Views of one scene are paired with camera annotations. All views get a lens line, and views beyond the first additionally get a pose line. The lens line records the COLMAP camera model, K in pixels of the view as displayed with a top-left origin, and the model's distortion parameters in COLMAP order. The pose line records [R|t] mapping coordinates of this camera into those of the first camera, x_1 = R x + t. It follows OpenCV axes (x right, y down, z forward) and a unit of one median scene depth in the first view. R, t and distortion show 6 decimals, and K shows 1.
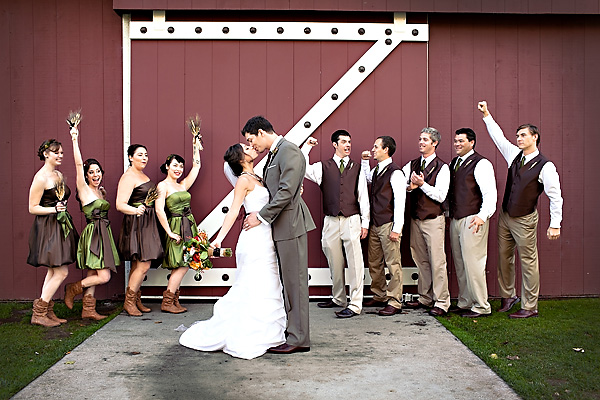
lens RADIAL K [[622.9, 0, 305.3], [0, 622.9, 198.8], [0, 0, 1]] dist [-0.065808, 0.000000]
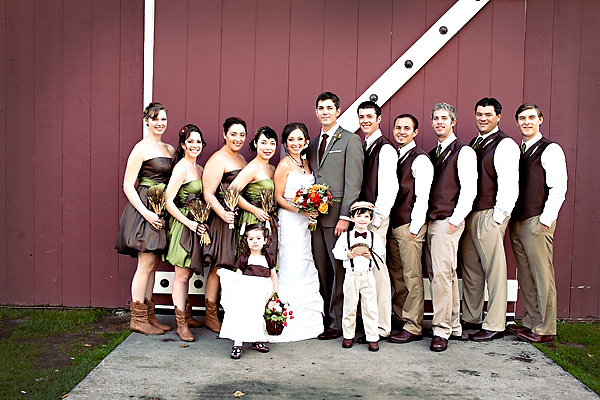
lens RADIAL K [[622.9, 0, 298.6], [0, 622.9, 209.8], [0, 0, 1]] dist [-0.065808, 0.000000]
pose [[0.999044, 0.029027, -0.032703, -0.063165], [-0.027909, 0.999027, 0.034149, -0.000929], [0.033662, -0.033204, 0.998882, 0.201095]]
